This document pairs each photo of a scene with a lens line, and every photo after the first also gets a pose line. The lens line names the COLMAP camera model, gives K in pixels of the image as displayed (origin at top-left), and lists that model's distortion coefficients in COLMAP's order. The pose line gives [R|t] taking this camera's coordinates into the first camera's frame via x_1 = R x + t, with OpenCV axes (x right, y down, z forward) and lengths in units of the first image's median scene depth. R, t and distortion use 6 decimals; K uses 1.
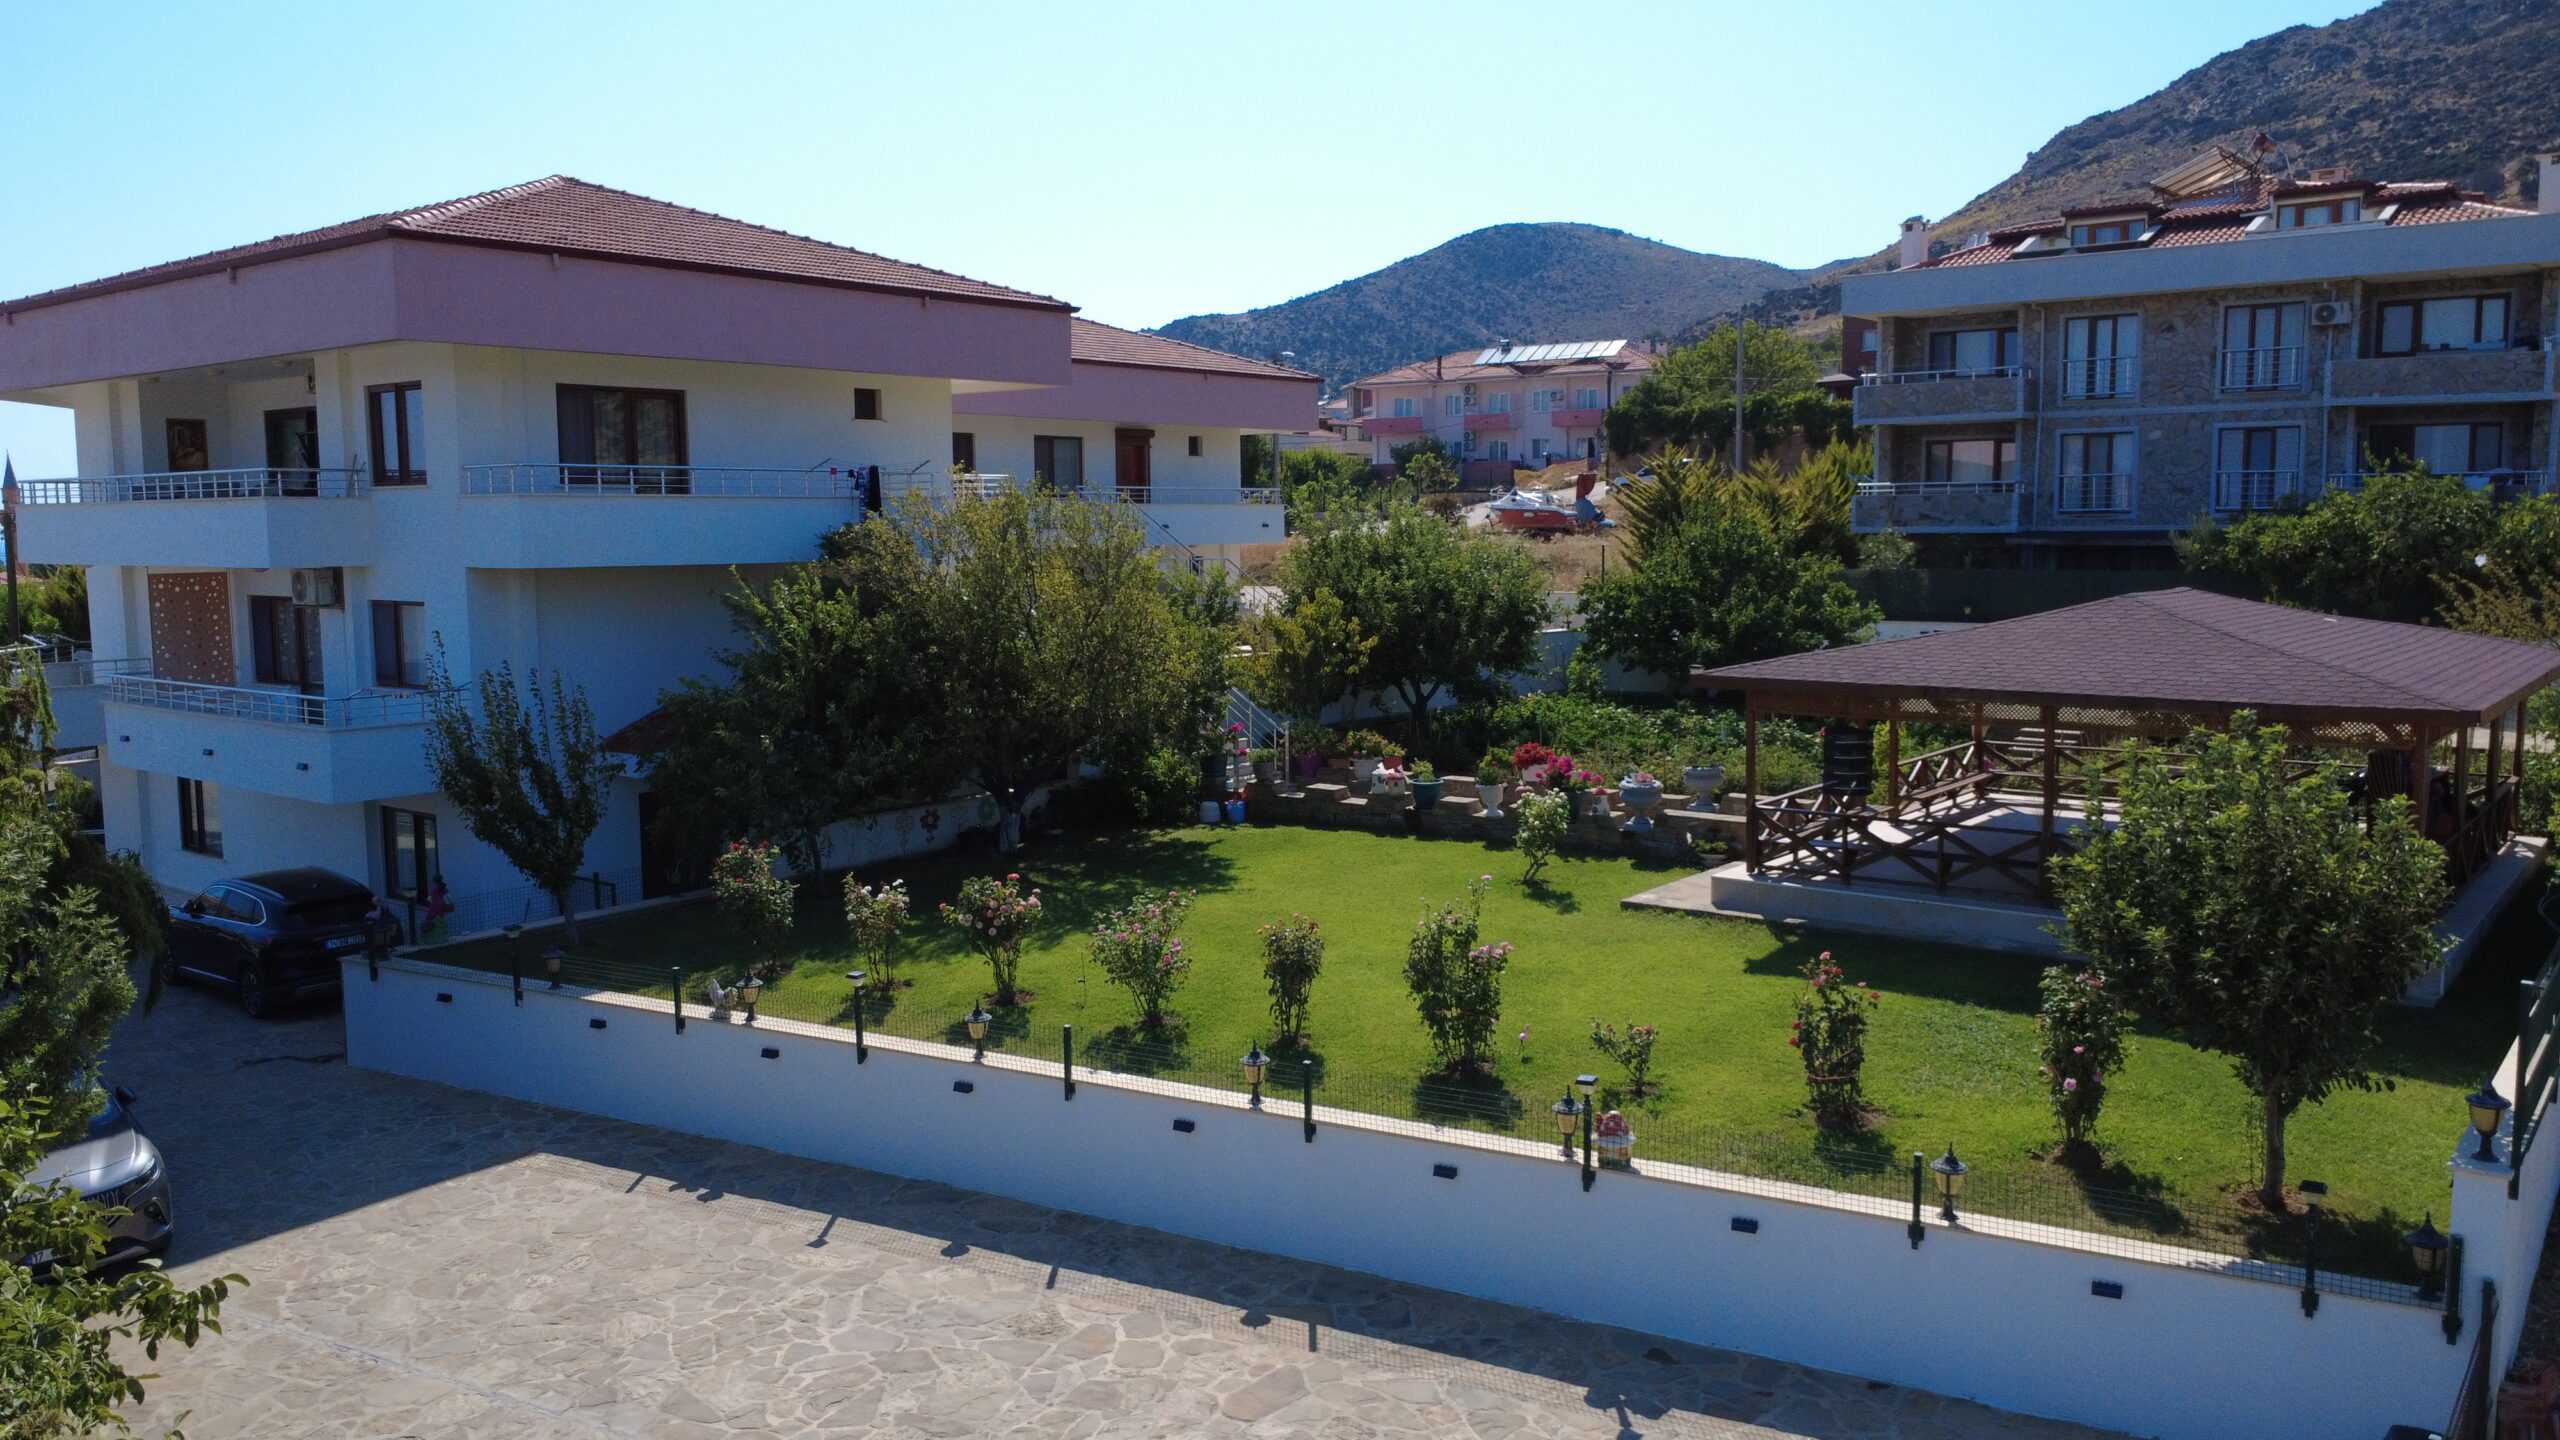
lens RADIAL K [[1924.9, 0, 1280.0], [0, 1924.9, 720.0], [0, 0, 1]] dist [0.008568, -0.009754]
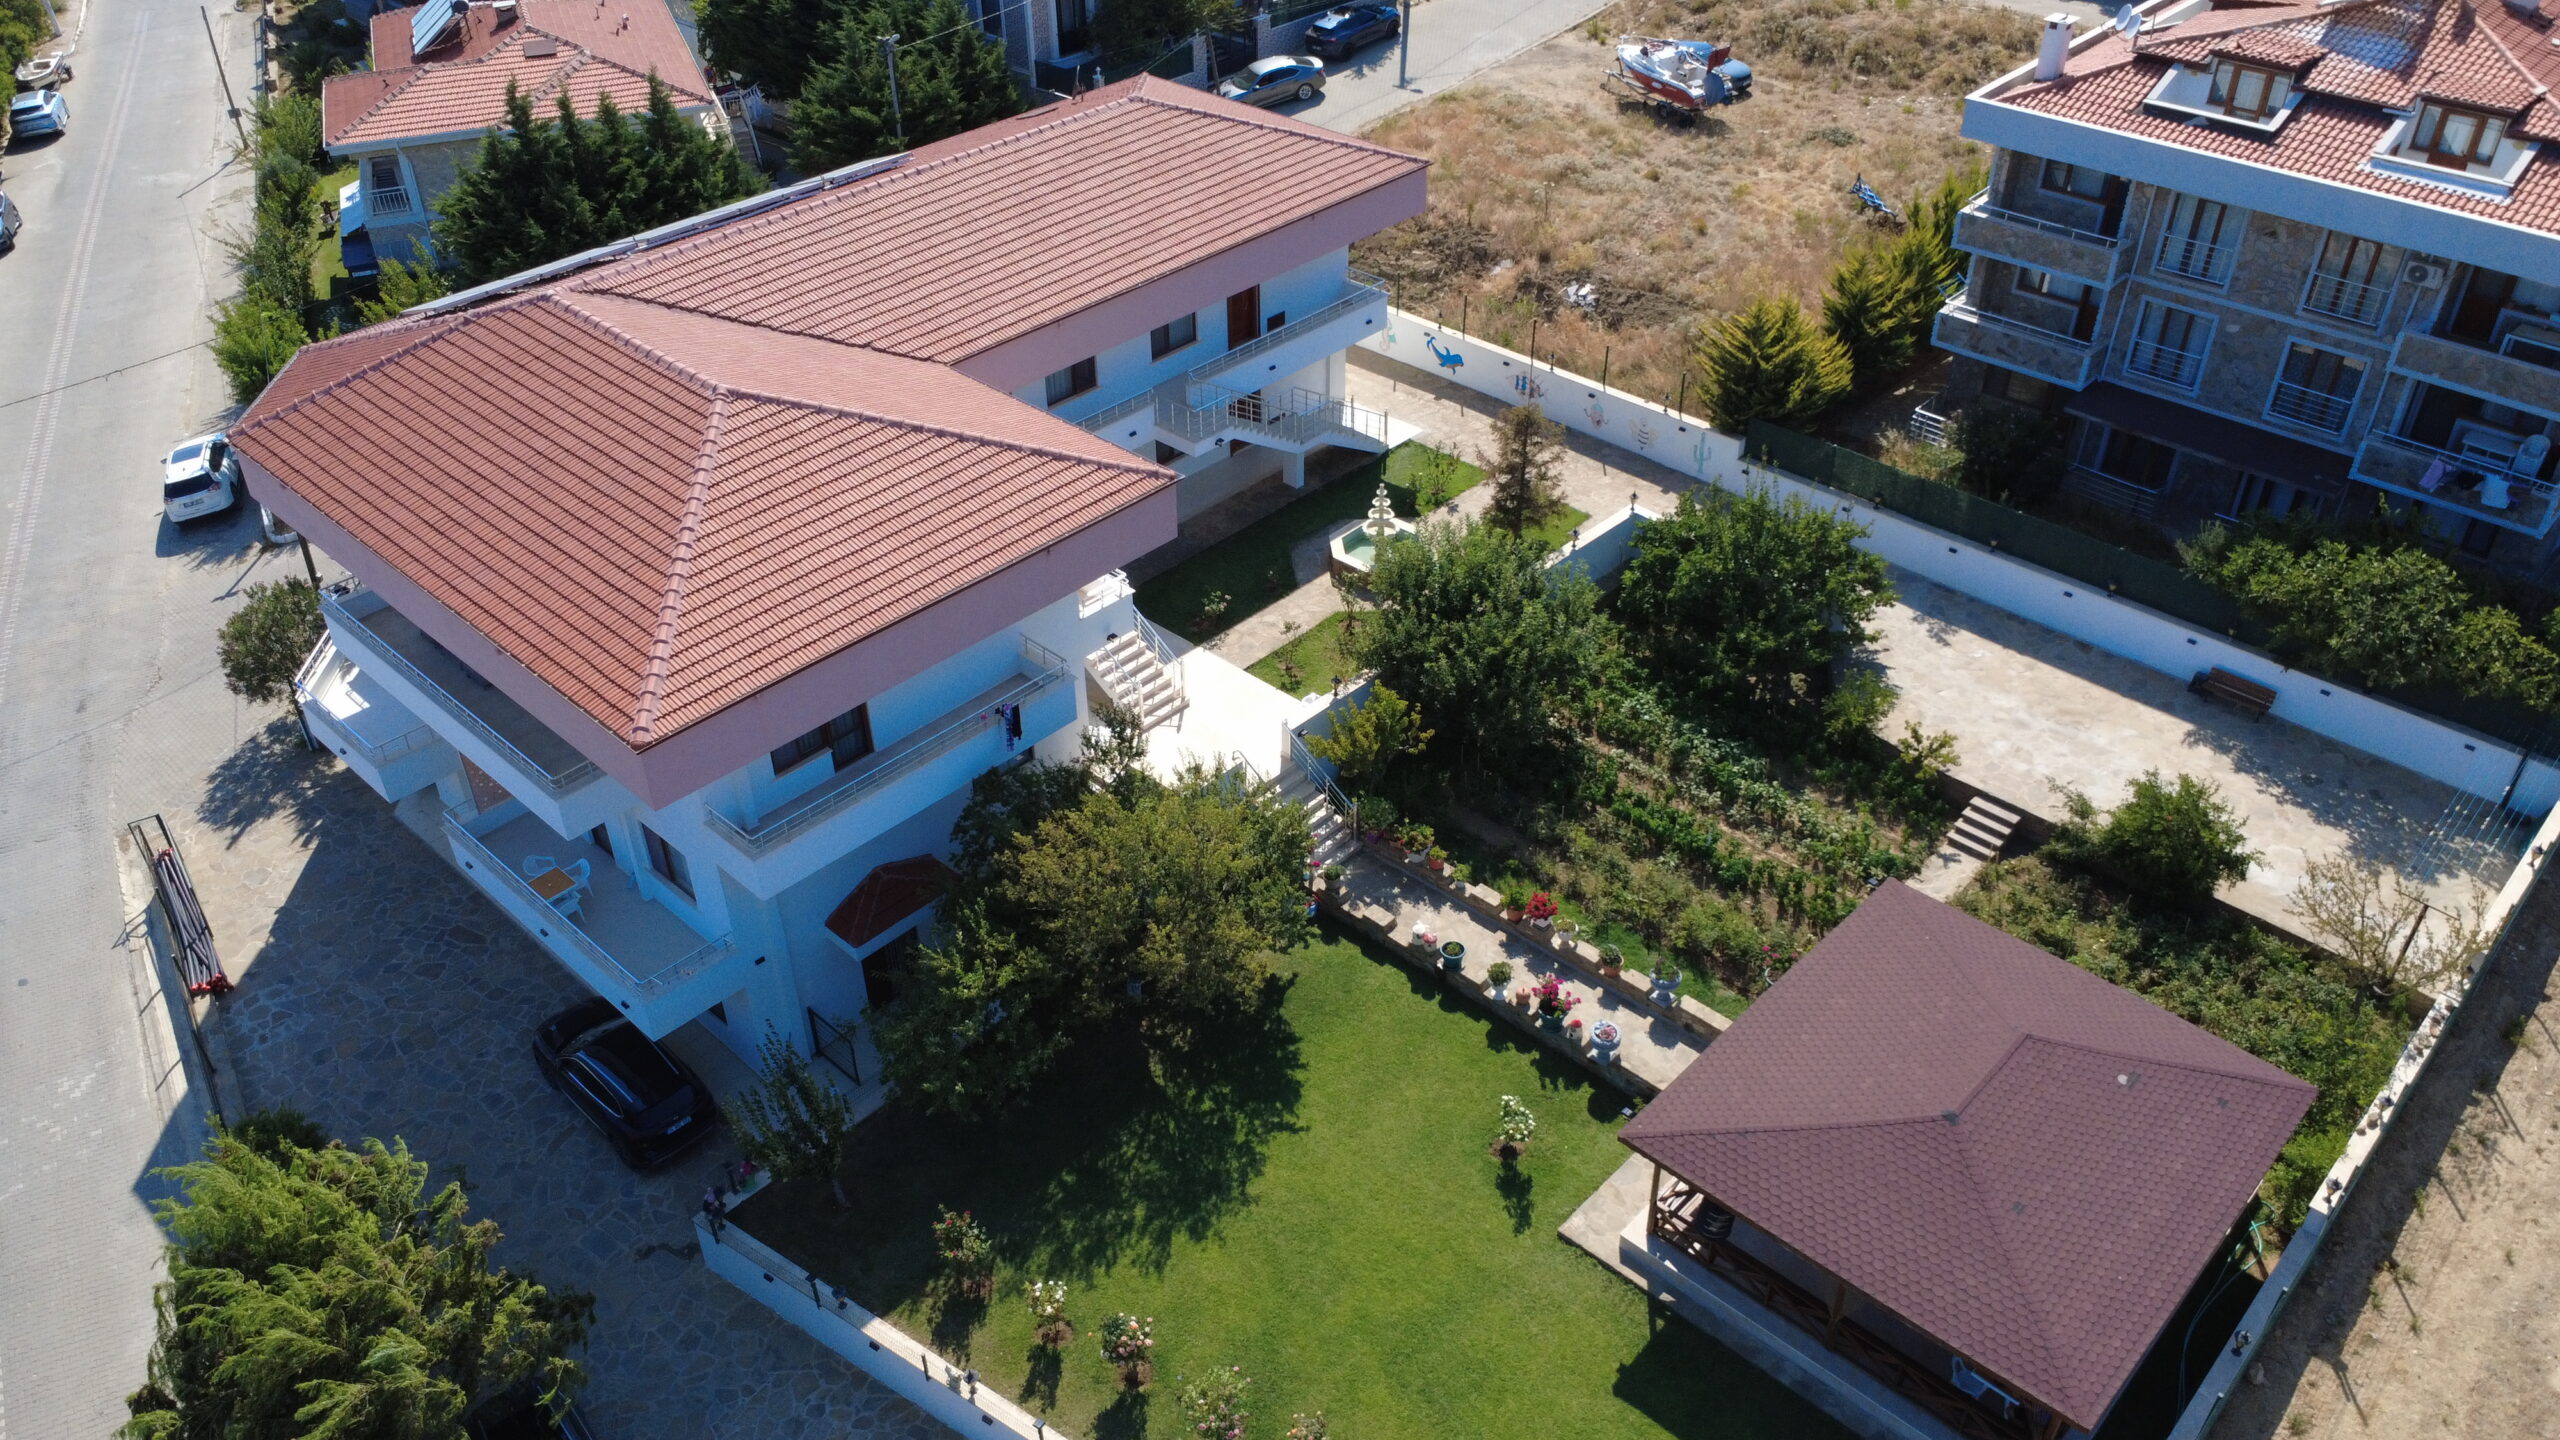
lens RADIAL K [[1924.9, 0, 1280.0], [0, 1924.9, 720.0], [0, 0, 1]] dist [0.008568, -0.009754]
pose [[0.996973, 0.047015, -0.061927, 0.036951], [-0.009347, 0.863165, 0.504836, -0.842111], [0.077188, -0.502729, 0.860991, -0.050876]]
